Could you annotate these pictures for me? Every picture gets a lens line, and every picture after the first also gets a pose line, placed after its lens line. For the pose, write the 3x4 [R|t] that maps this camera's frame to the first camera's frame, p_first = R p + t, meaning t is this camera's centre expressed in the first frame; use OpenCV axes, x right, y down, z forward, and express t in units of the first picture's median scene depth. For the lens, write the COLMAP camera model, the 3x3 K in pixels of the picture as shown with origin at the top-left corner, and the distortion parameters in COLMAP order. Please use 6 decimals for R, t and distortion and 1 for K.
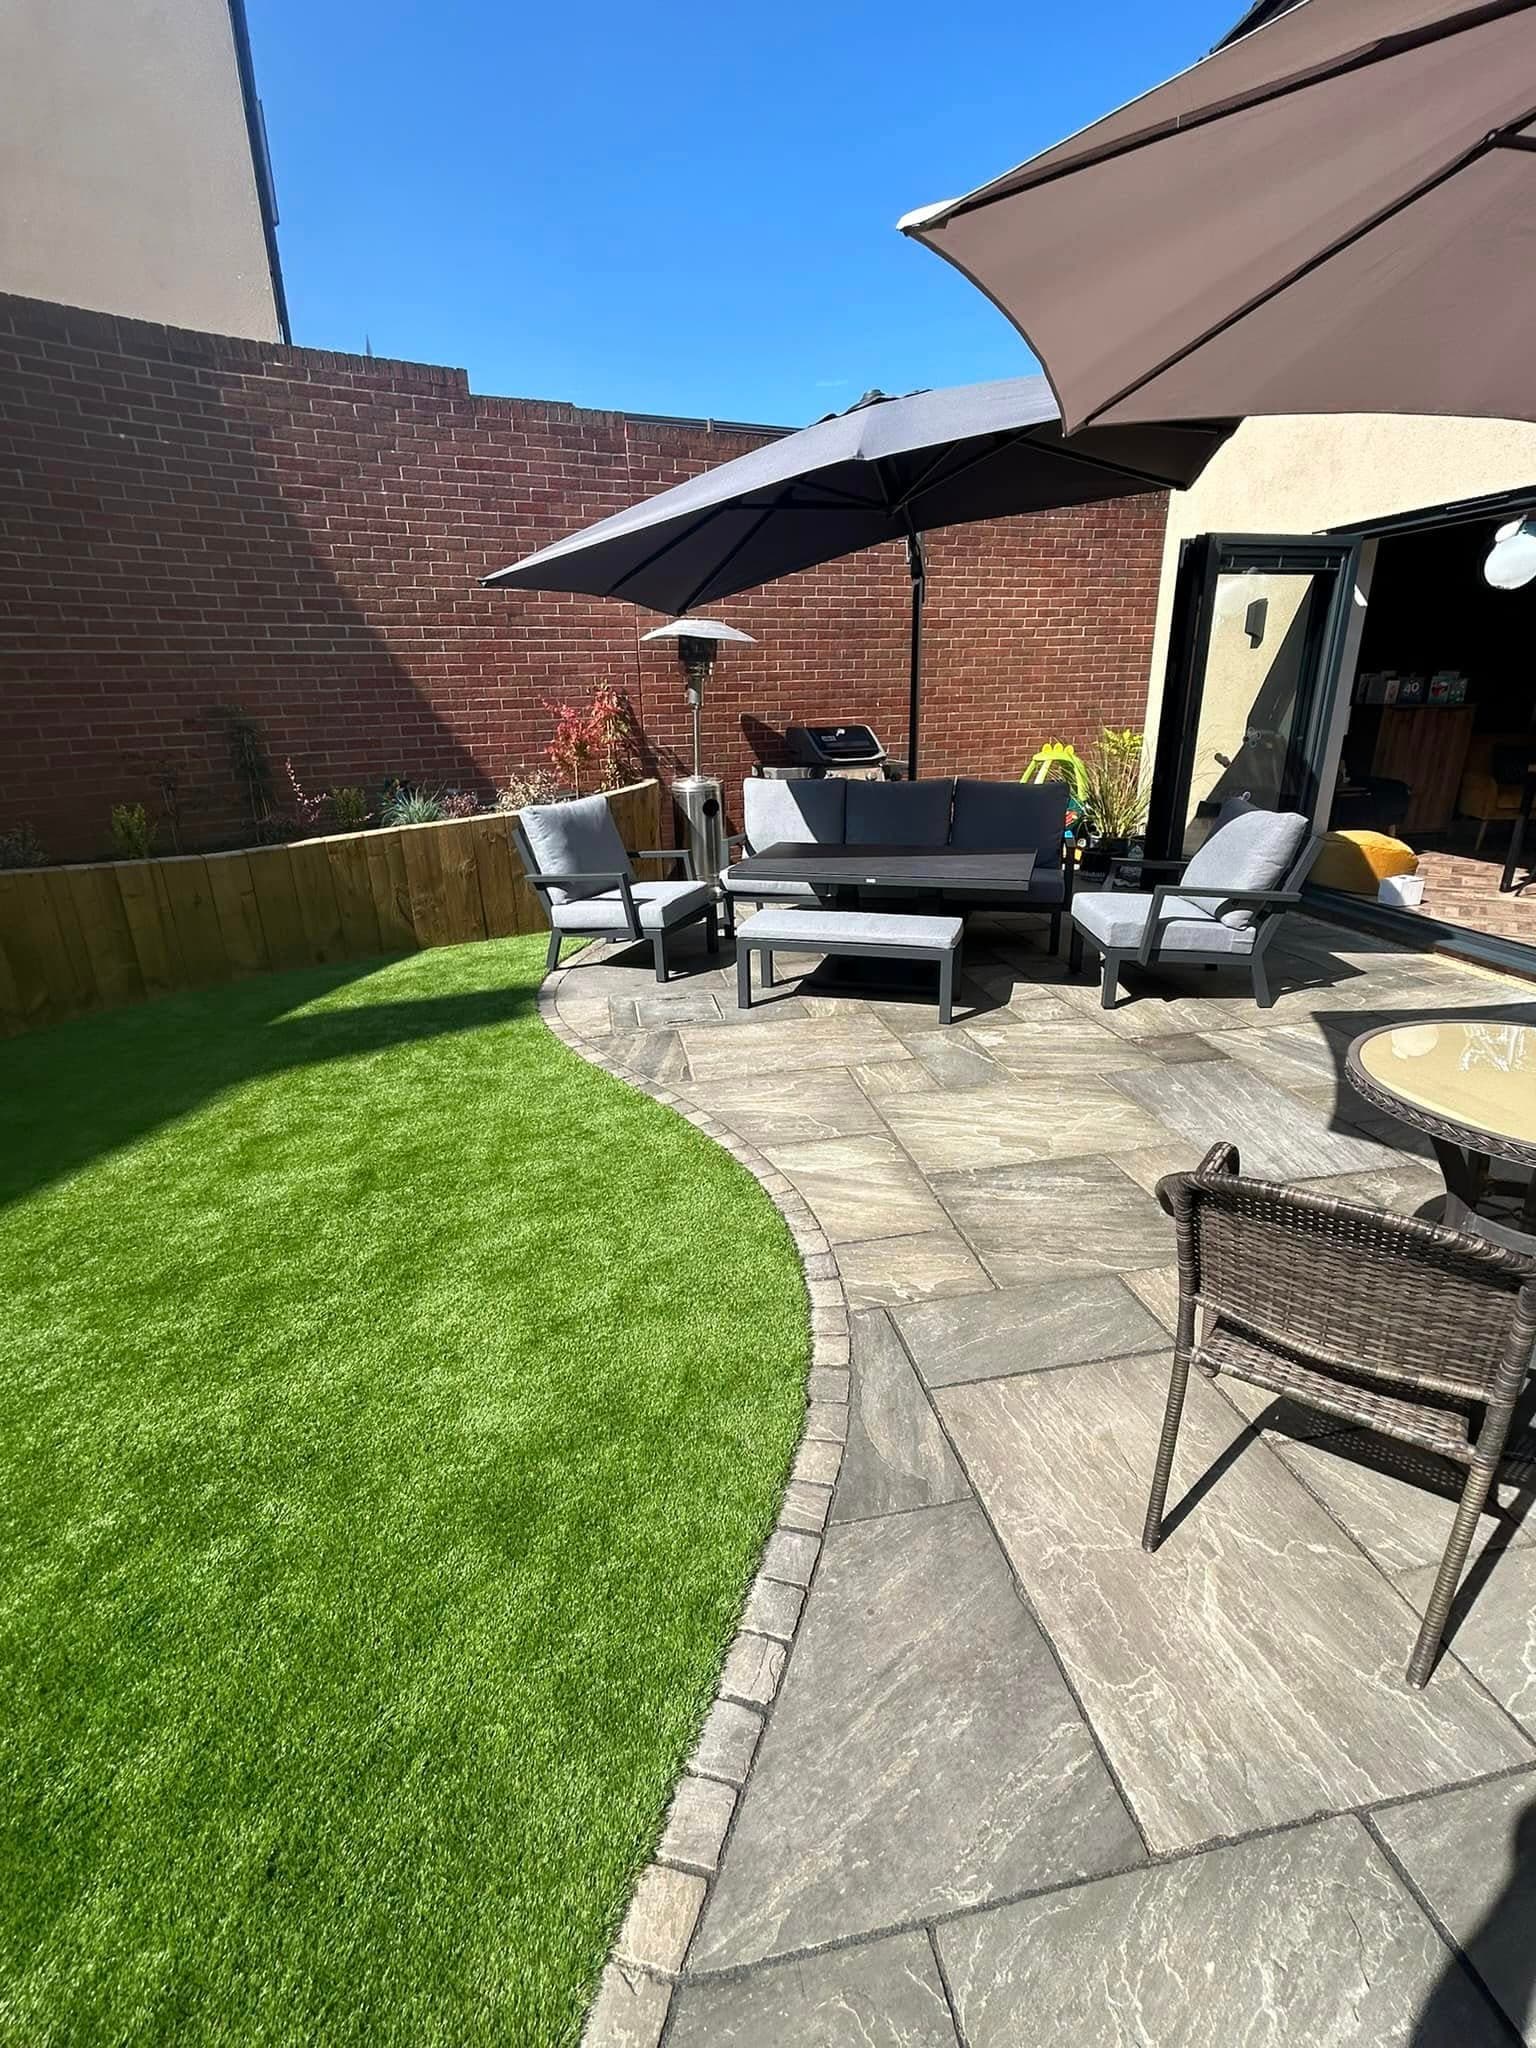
lens RADIAL K [[948.1, 0, 765.1], [0, 948.1, 1034.4], [0, 0, 1]] dist [-0.002944, 0.000008]
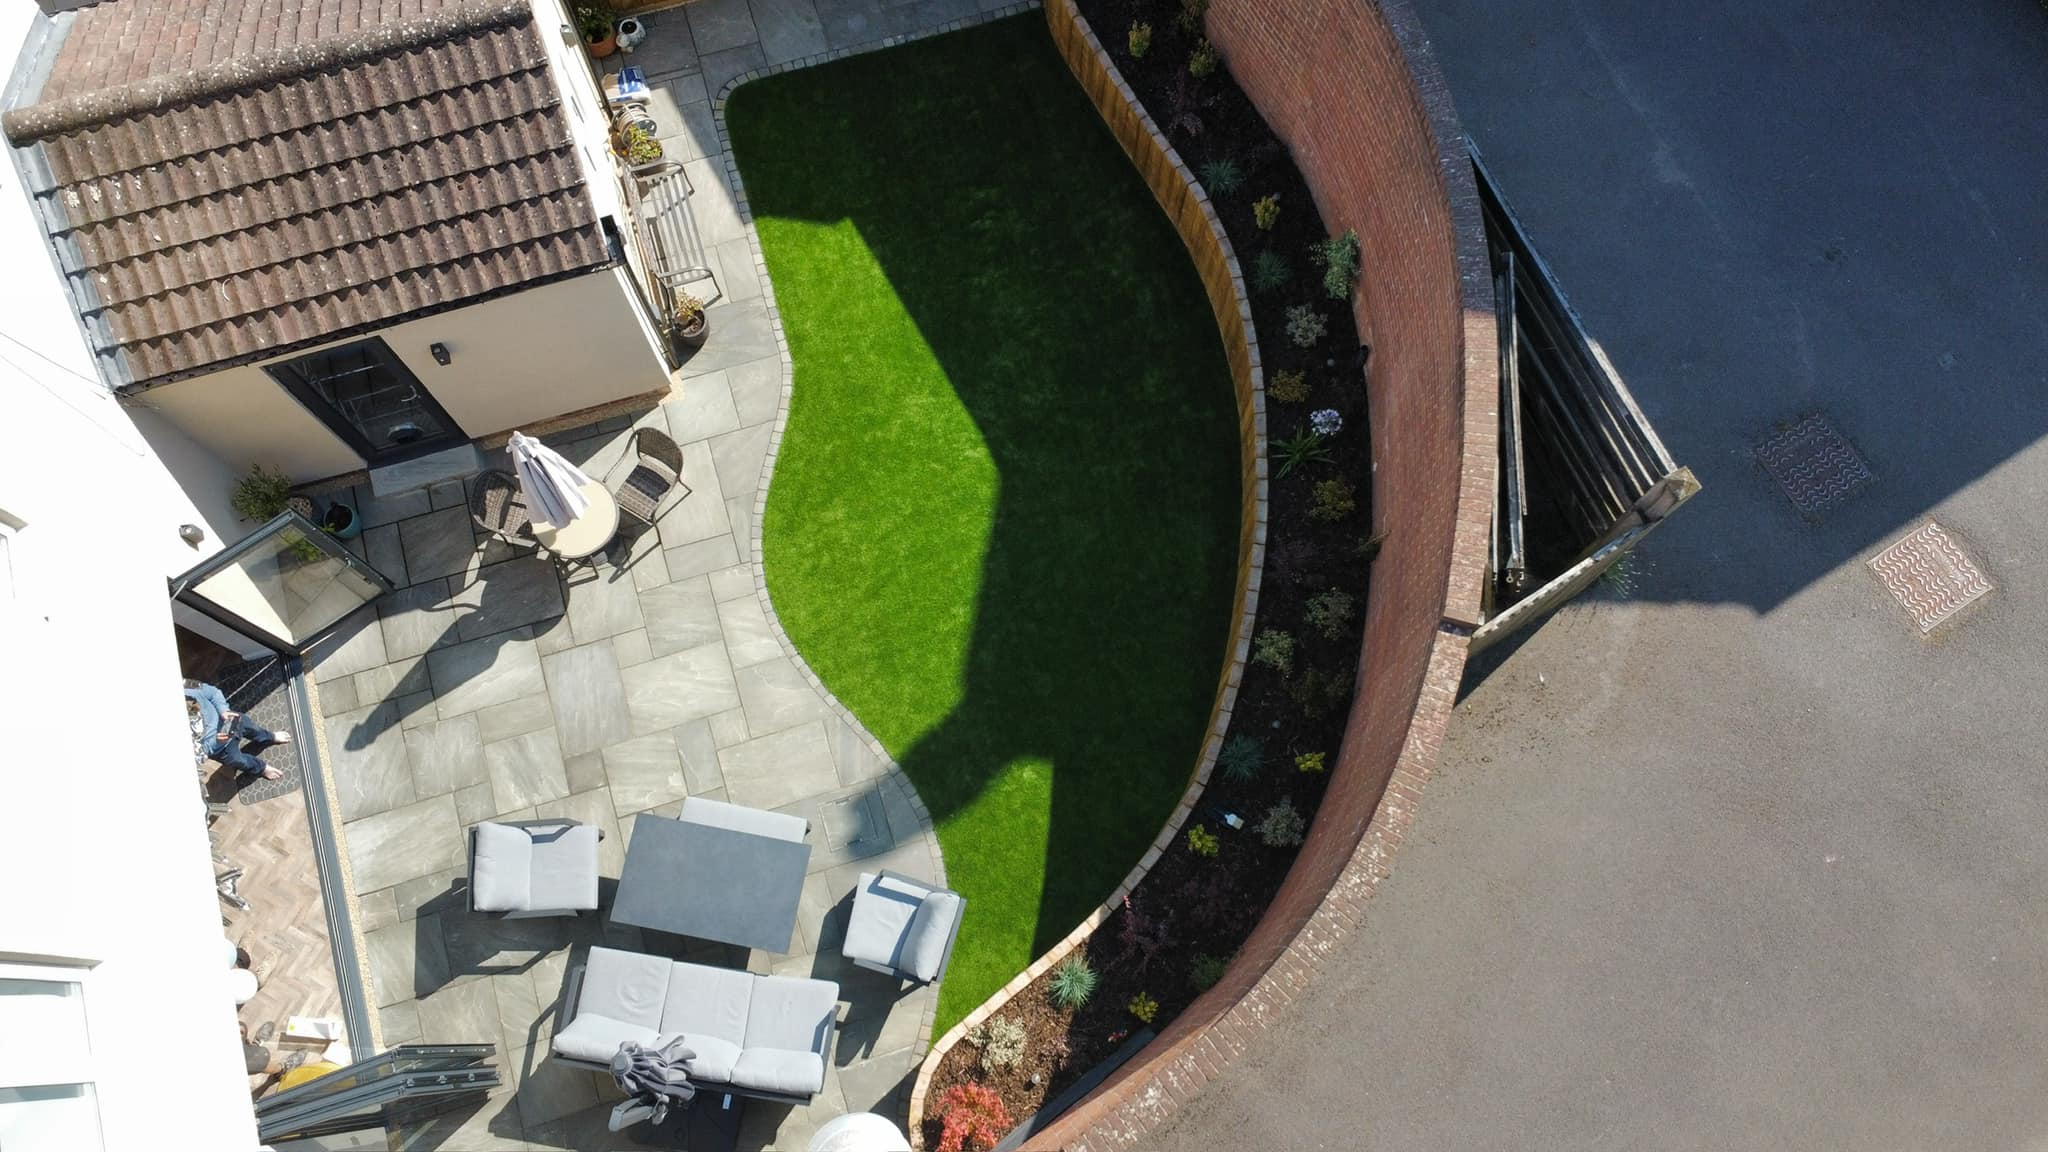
lens RADIAL K [[1559.8, 0, 1025.8], [0, 1559.8, 583.3], [0, 0, 1]] dist [0.001139, 0.001638]
pose [[-0.992706, 0.114405, -0.038016, -0.504240], [-0.046084, -0.068715, 0.996571, -4.018499], [0.111401, 0.991055, 0.073486, 0.559253]]
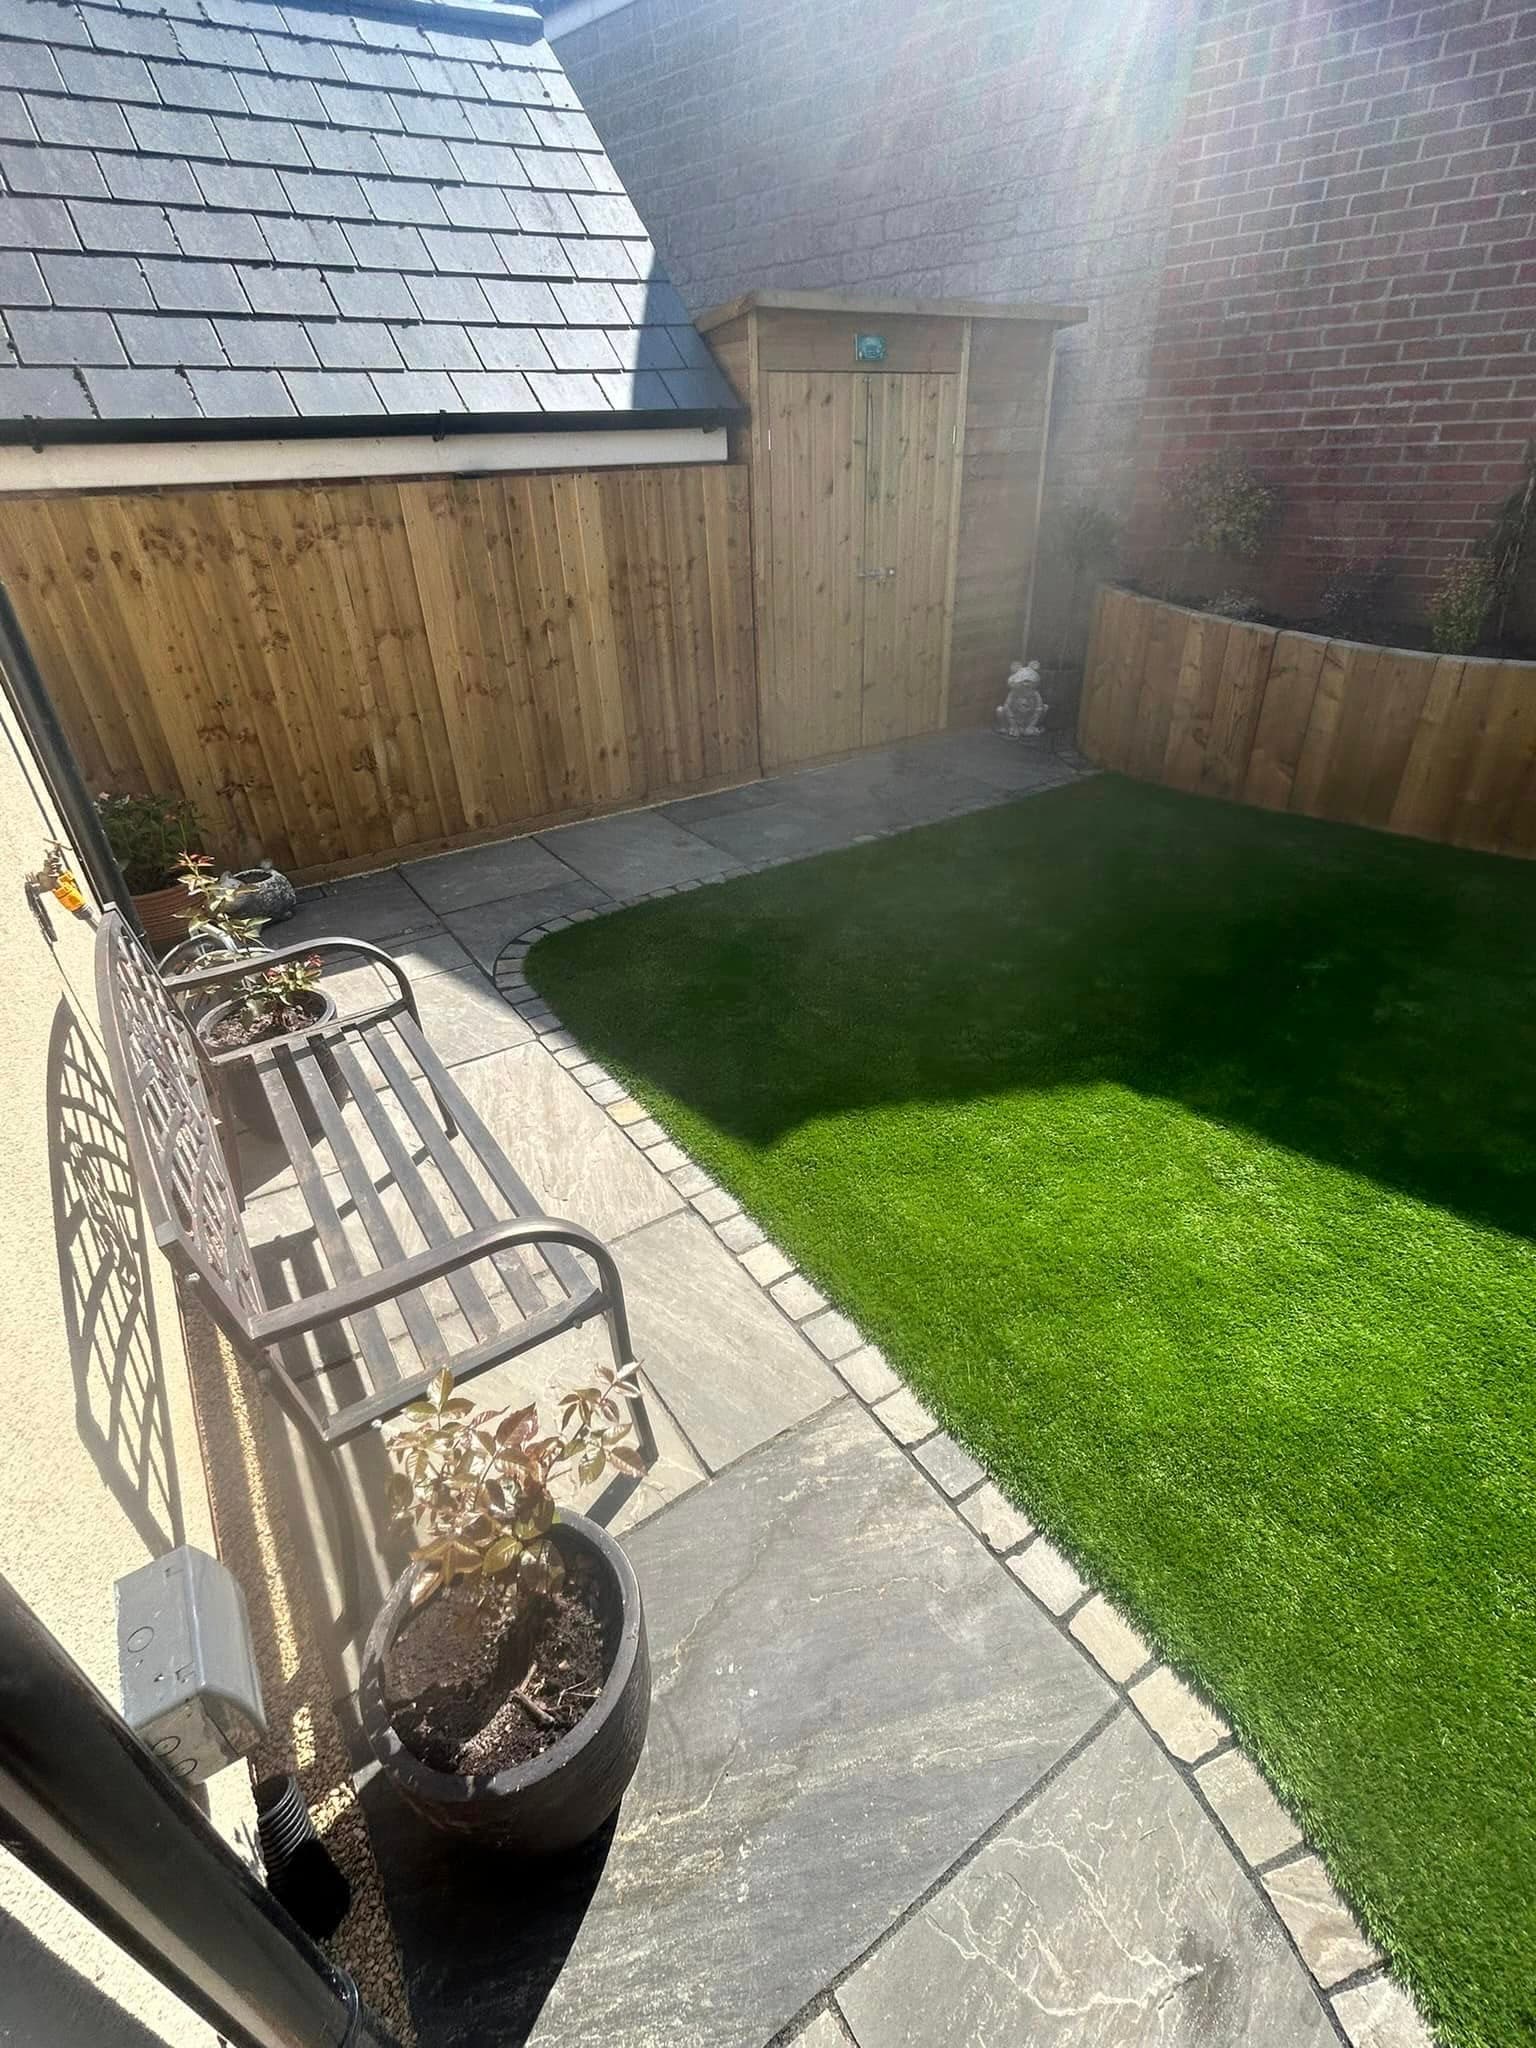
lens RADIAL K [[948.1, 0, 775.1], [0, 948.1, 1025.5], [0, 0, 1]] dist [-0.002944, 0.000008]
pose [[-0.913432, 0.246161, -0.324111, 0.137126], [-0.097721, 0.640408, 0.761792, -0.053463], [0.395086, 0.727518, -0.560914, 0.121776]]
